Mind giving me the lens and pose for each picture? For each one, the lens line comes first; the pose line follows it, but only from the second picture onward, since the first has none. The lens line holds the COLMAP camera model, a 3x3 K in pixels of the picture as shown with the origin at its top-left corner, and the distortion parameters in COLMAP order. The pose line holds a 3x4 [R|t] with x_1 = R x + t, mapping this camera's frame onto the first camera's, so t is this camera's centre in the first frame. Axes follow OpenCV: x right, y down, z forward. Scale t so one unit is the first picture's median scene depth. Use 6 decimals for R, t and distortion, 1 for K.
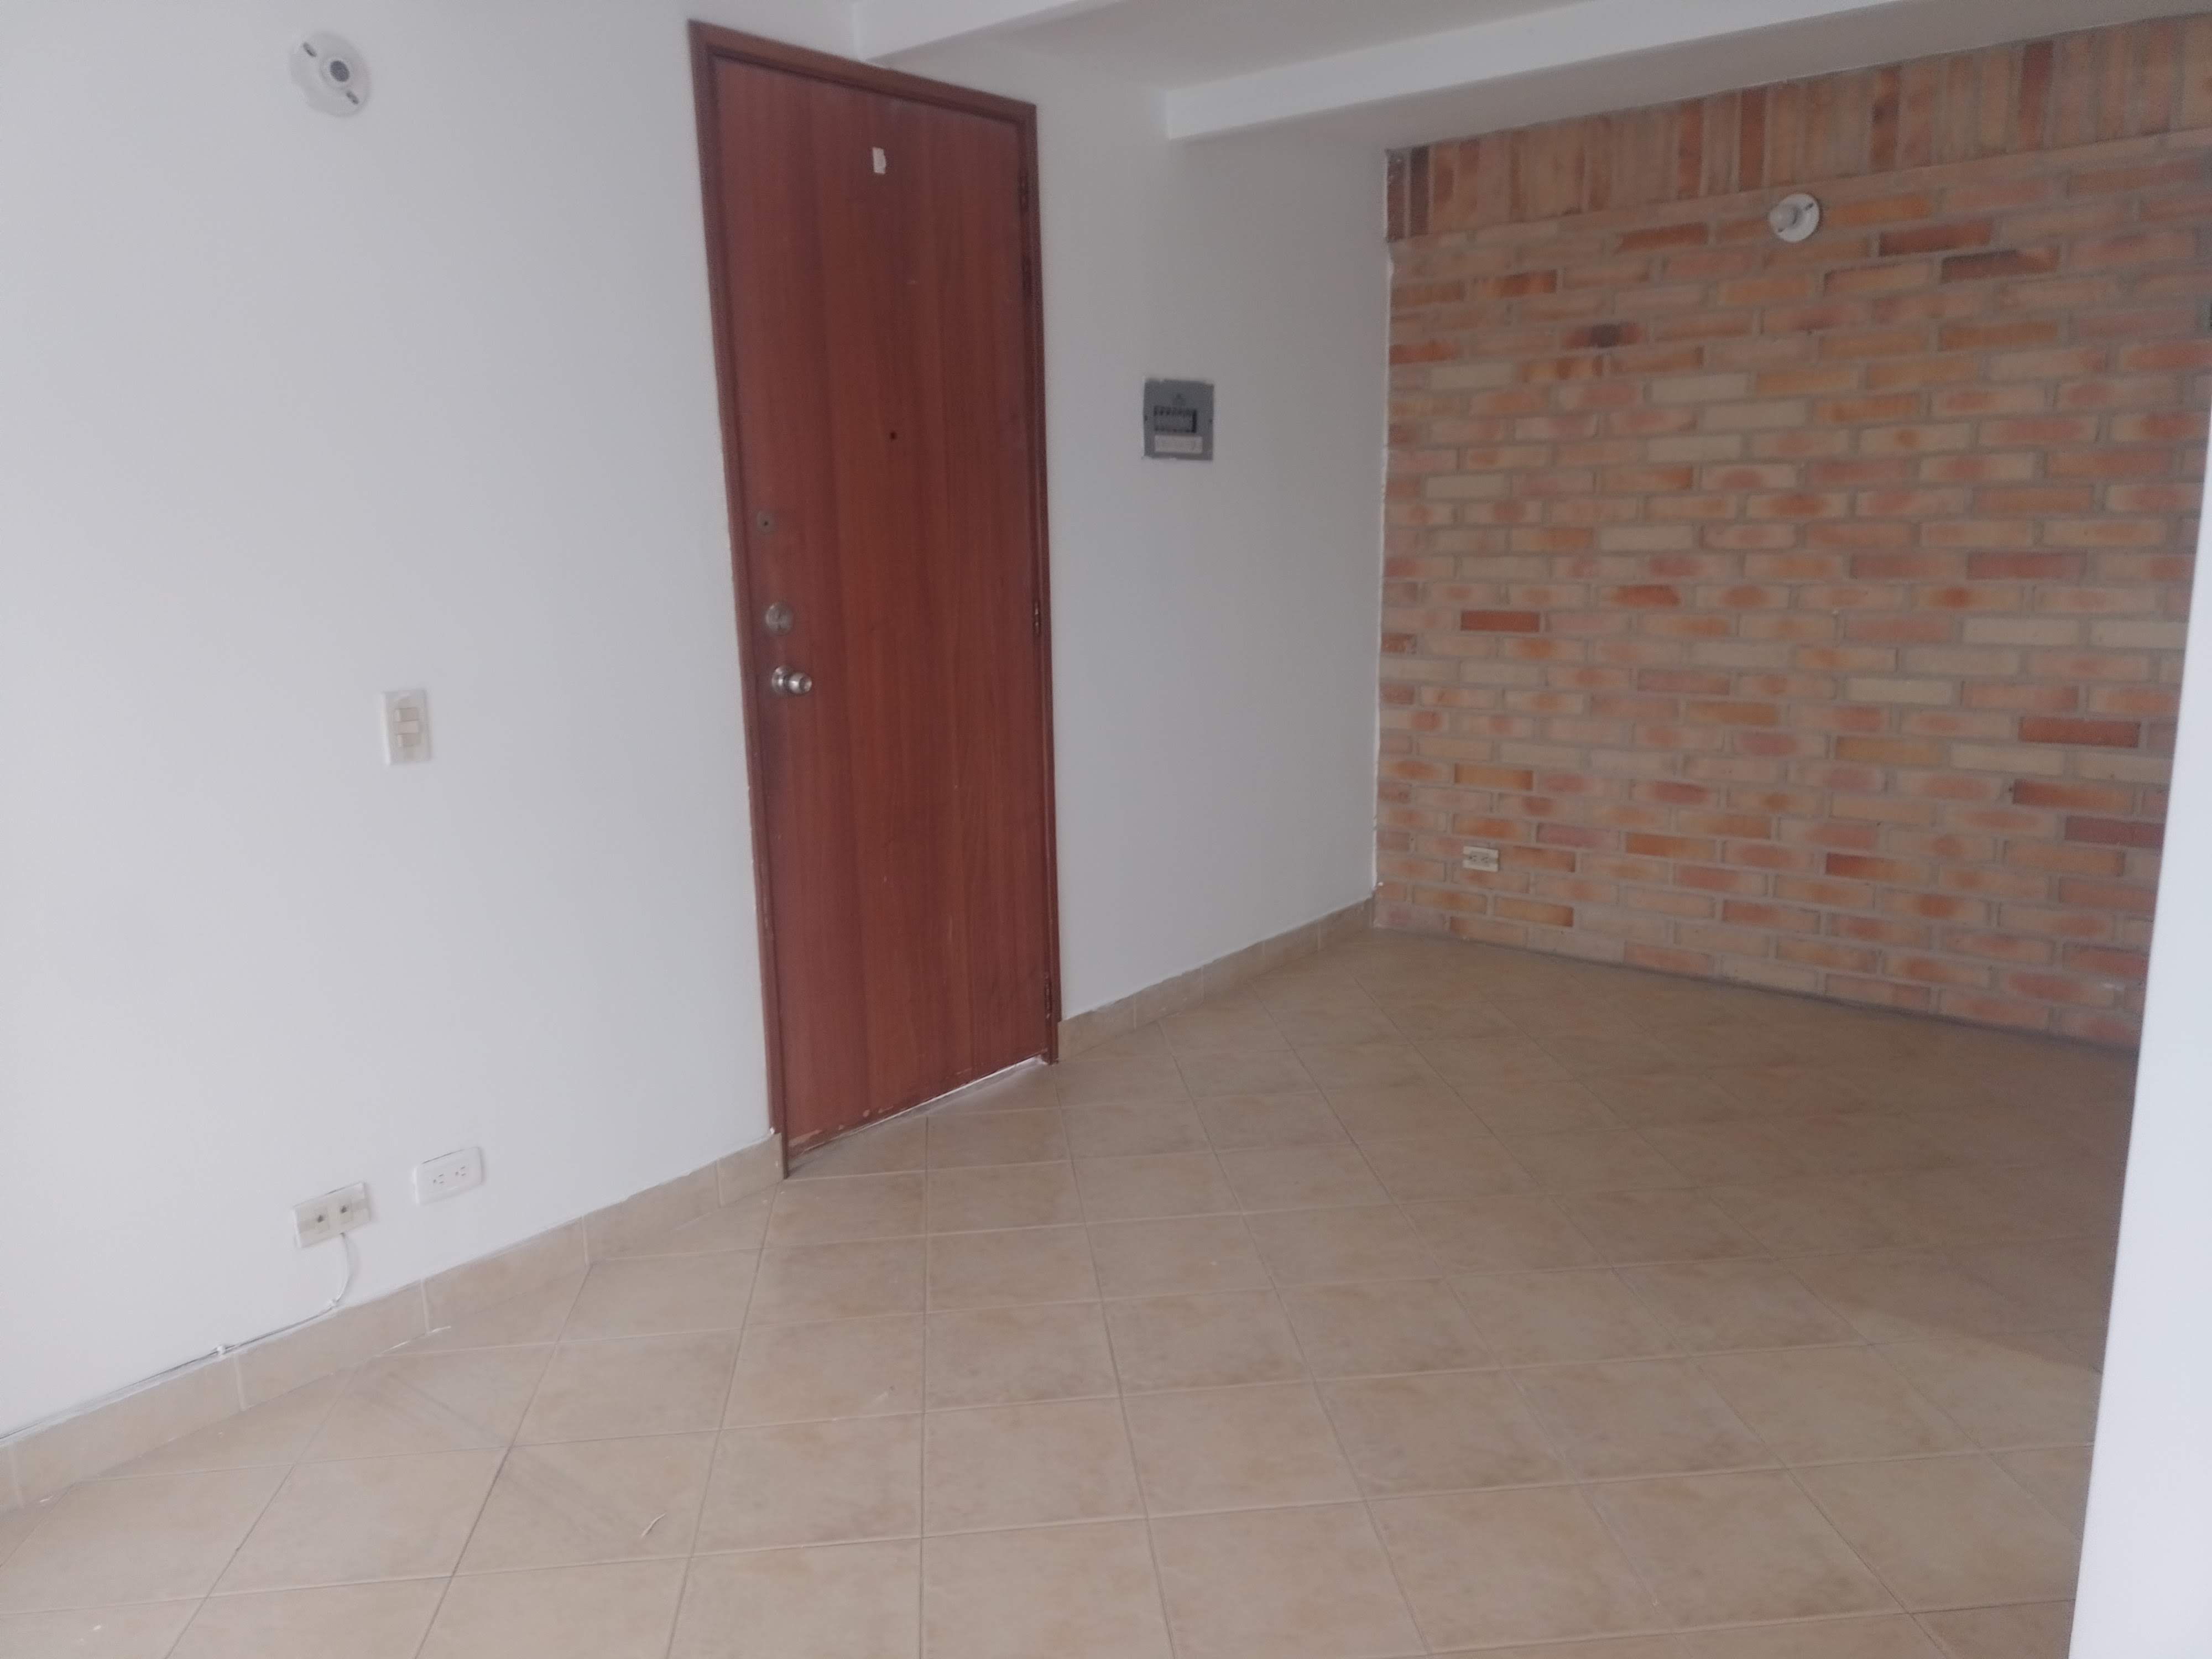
lens RADIAL K [[1637.6, 0, 1104.3], [0, 1637.6, 836.2], [0, 0, 1]] dist [0.088651, -0.121522]
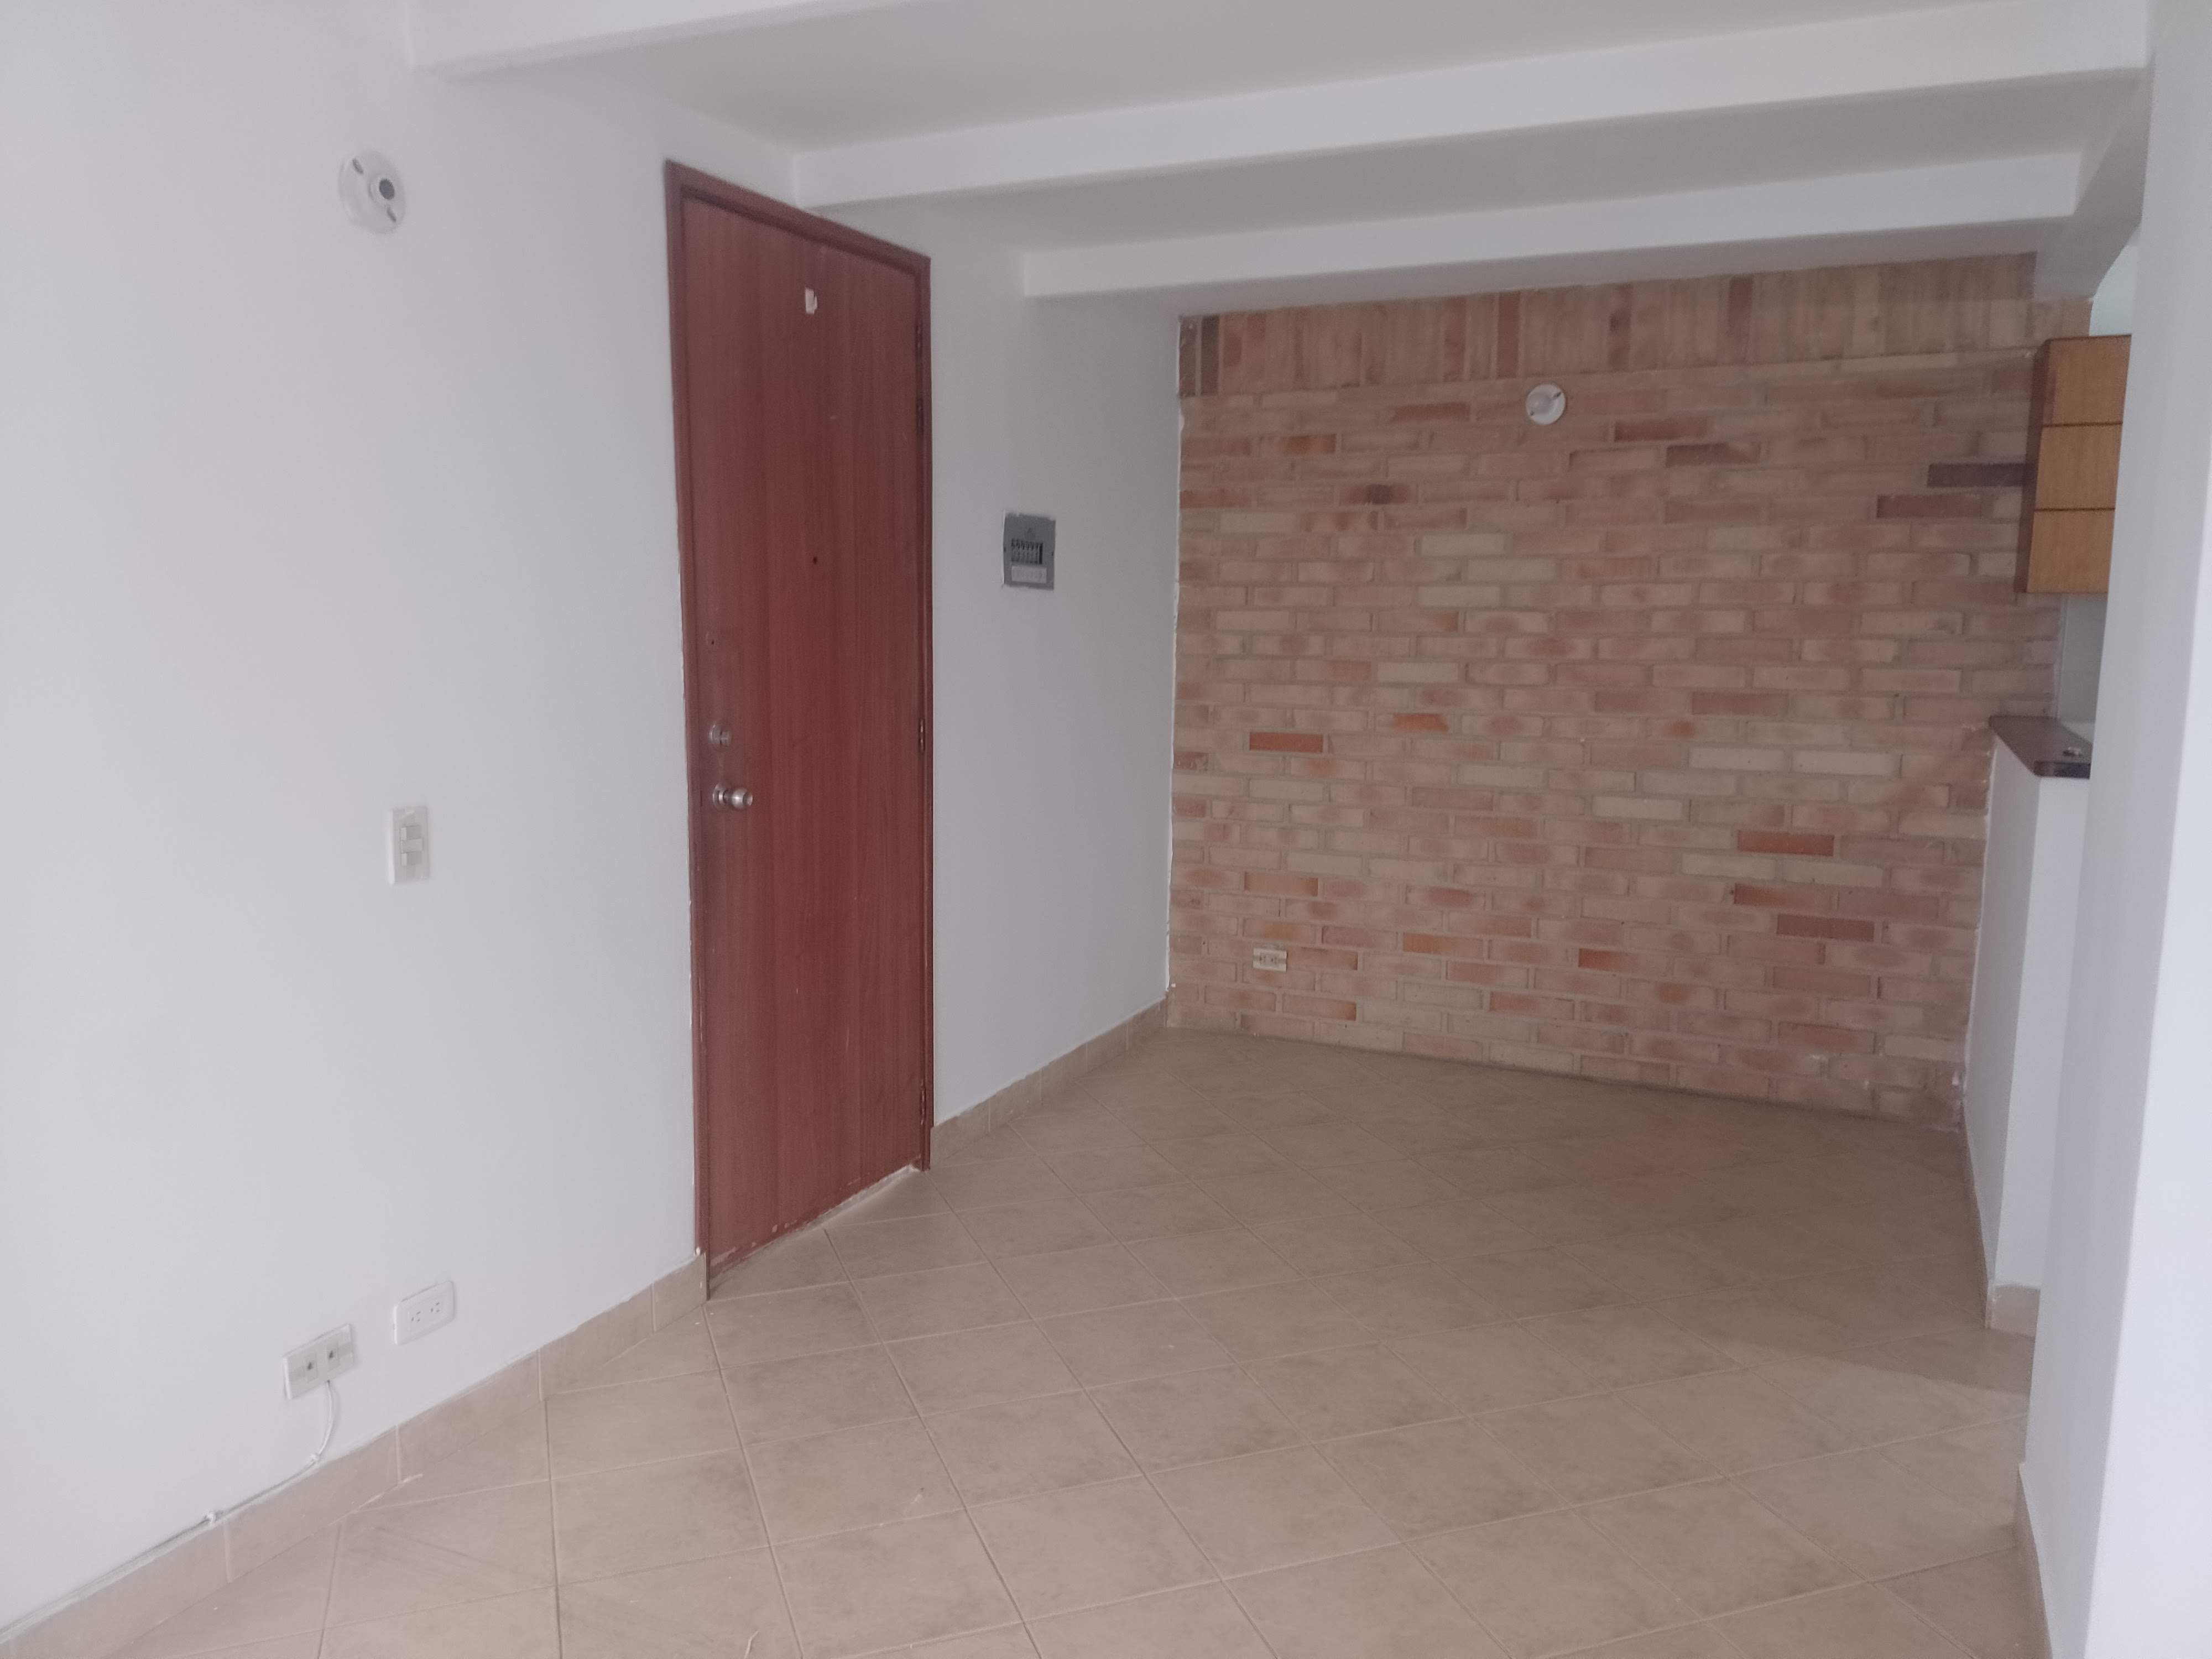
lens RADIAL K [[1637.6, 0, 1104.3], [0, 1637.6, 836.2], [0, 0, 1]] dist [0.088651, -0.121522]
pose [[0.969030, -0.001644, 0.246937, -0.172225], [0.017881, 0.997820, -0.063526, -0.001071], [-0.246295, 0.065974, 0.966947, -0.027087]]
